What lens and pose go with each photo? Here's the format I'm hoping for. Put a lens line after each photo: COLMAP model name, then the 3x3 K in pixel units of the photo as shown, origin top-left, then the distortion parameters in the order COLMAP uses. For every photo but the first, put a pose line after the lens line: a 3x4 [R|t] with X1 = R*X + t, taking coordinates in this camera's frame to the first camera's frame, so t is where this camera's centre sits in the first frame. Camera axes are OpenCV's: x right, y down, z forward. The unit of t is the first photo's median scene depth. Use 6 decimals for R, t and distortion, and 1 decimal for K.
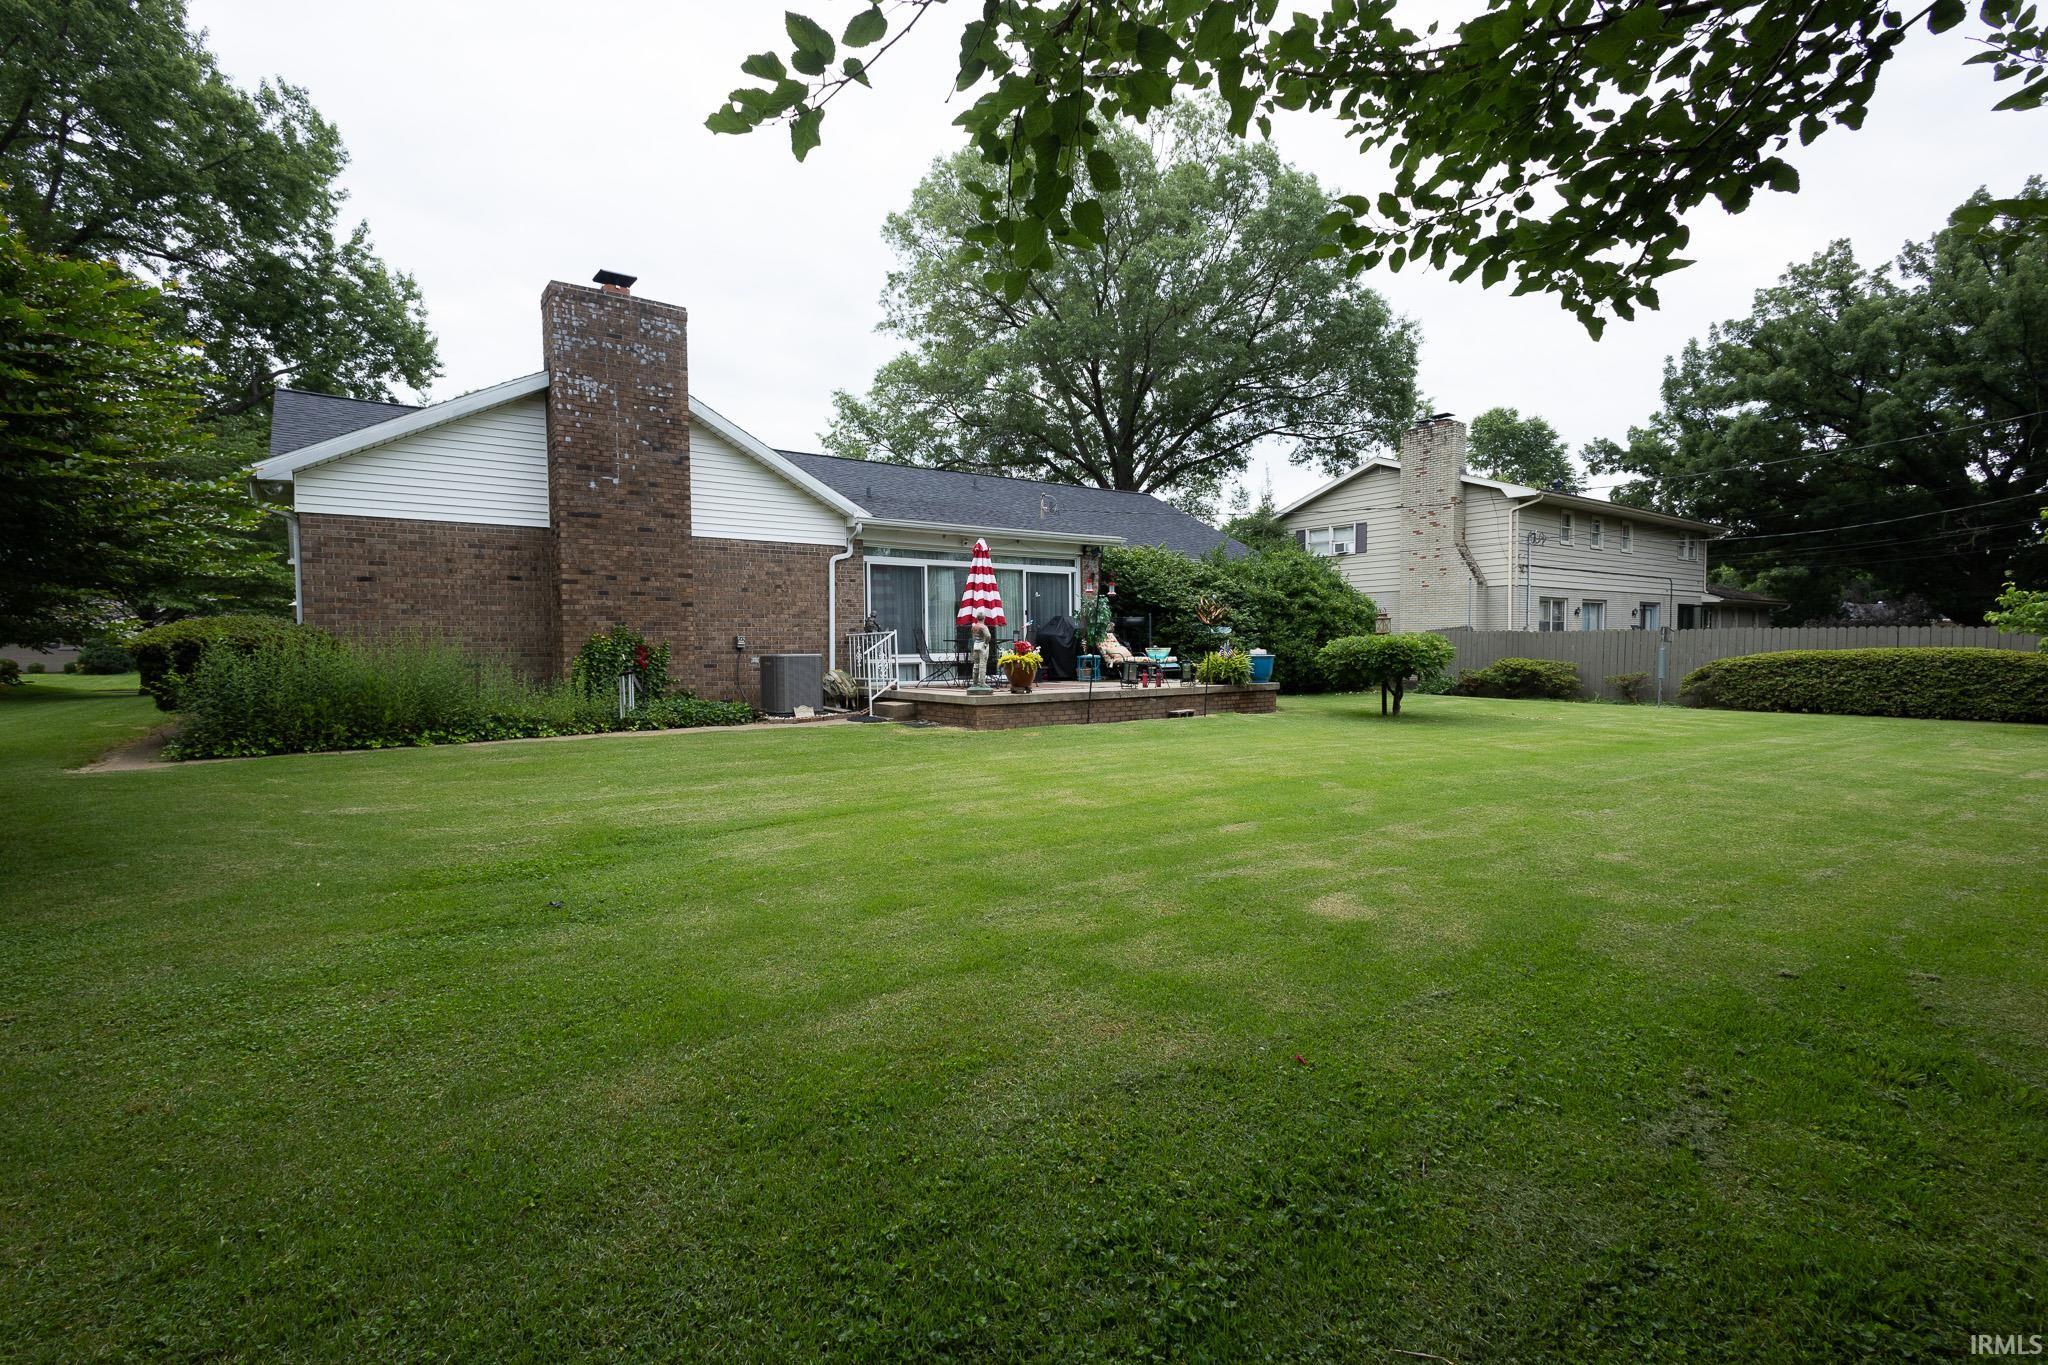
lens RADIAL K [[953.3, 0, 1025.3], [0, 953.3, 685.7], [0, 0, 1]] dist [0.003007, -0.000217]
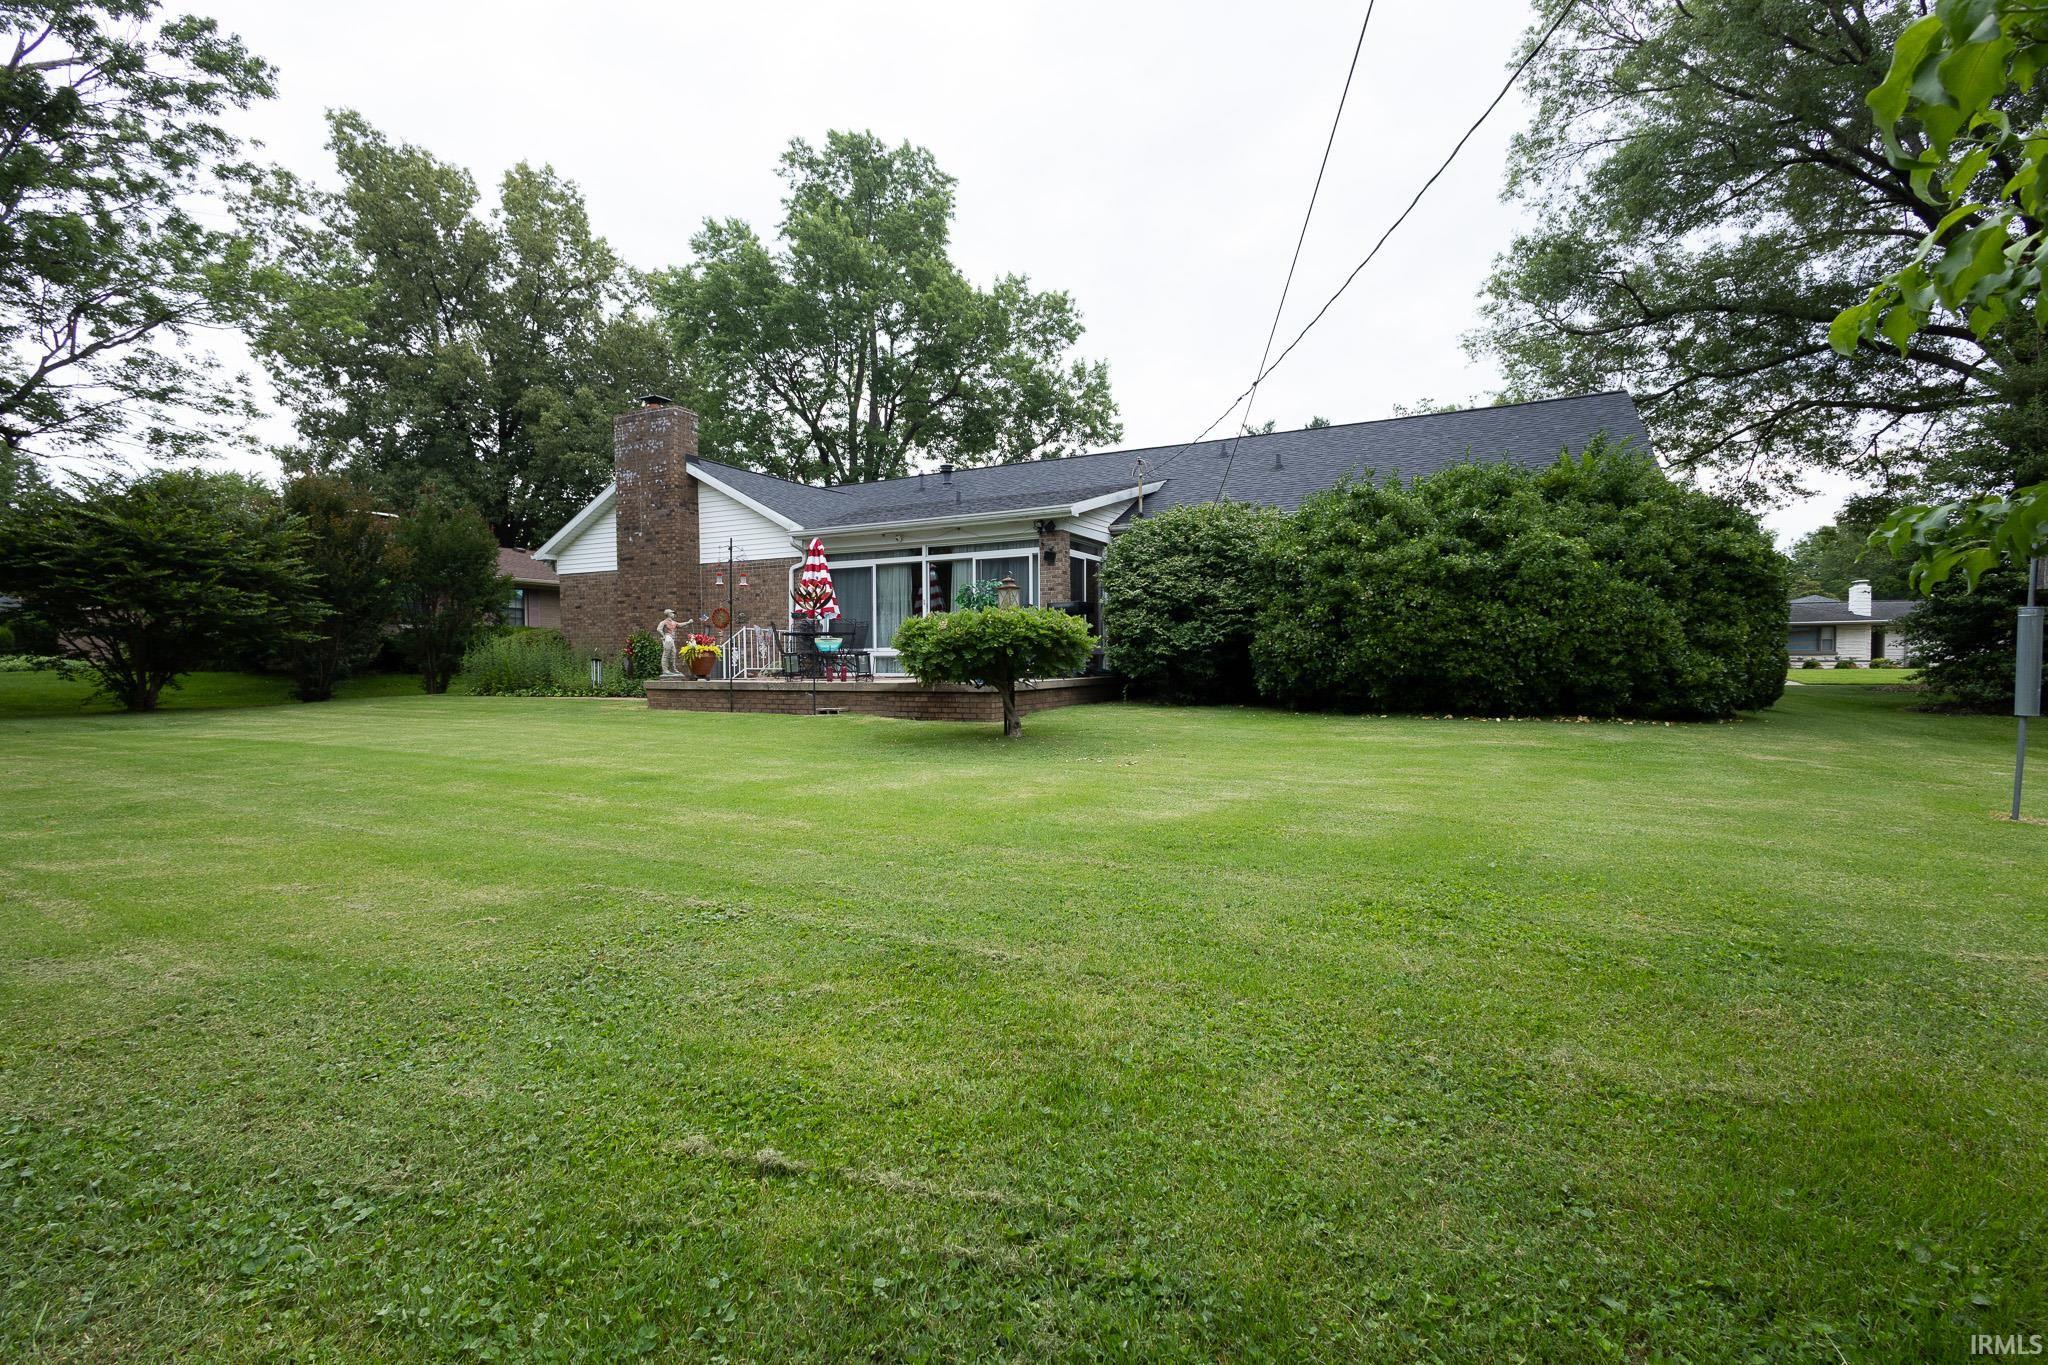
lens RADIAL K [[953.3, 0, 1022.4], [0, 953.3, 676.1], [0, 0, 1]] dist [0.003007, -0.000217]
pose [[0.431082, 0.020090, -0.902089, 1.154347], [-0.032458, 0.999450, 0.006748, -0.017485], [0.901729, 0.026371, 0.431497, 0.856481]]
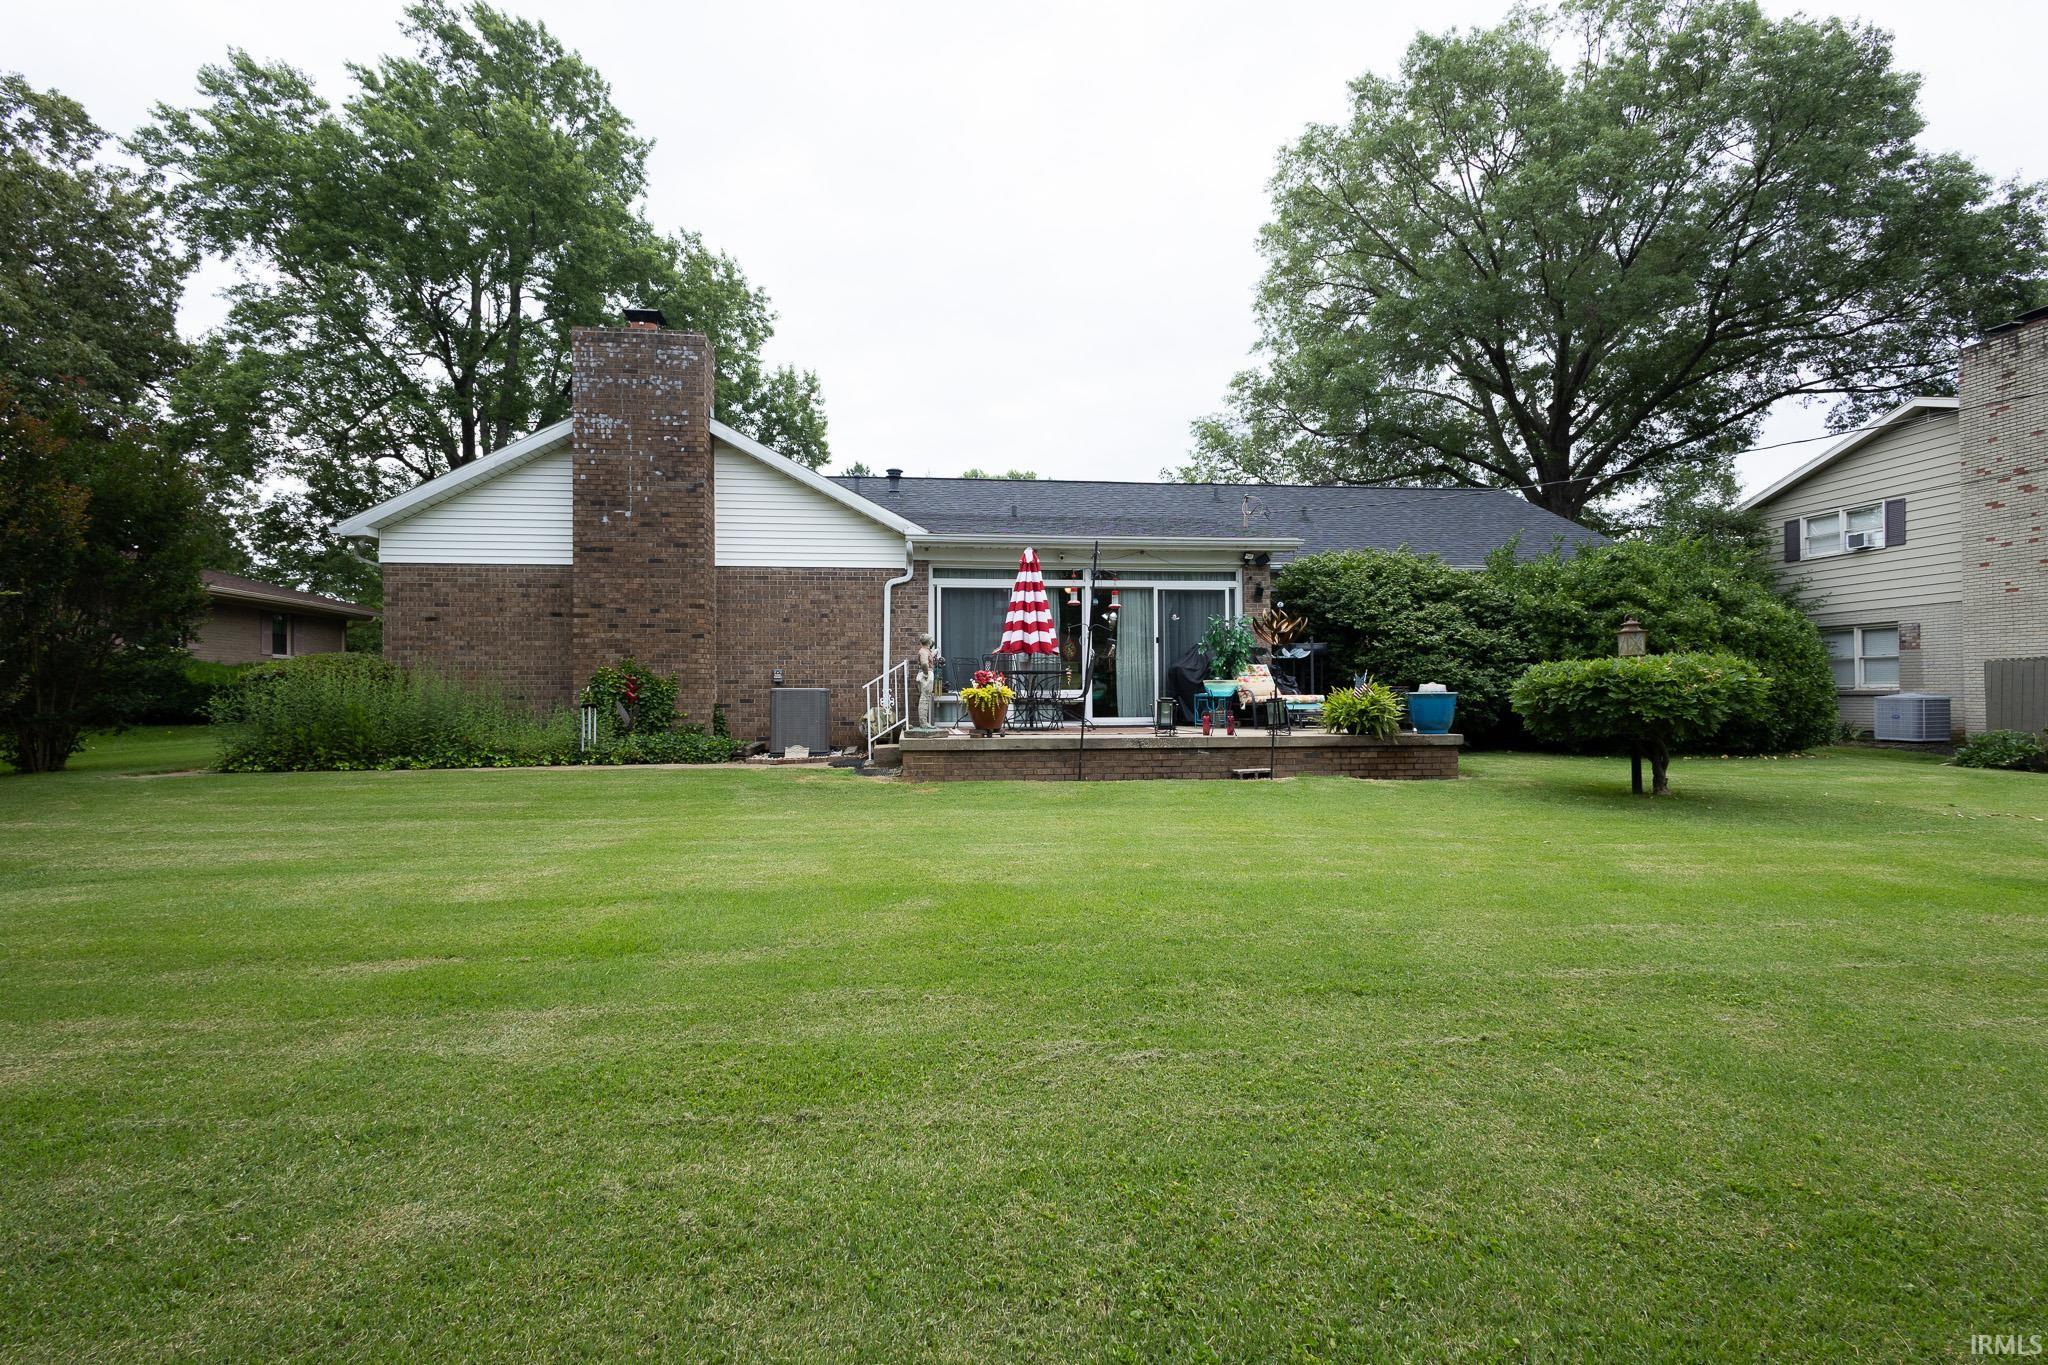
lens RADIAL K [[953.3, 0, 1028.1], [0, 953.3, 684.6], [0, 0, 1]] dist [0.003007, -0.000217]
pose [[0.863032, -0.001864, -0.505146, 0.416264], [-0.023722, 0.998740, -0.044214, -0.001687], [0.504592, 0.050142, 0.861900, 0.342141]]
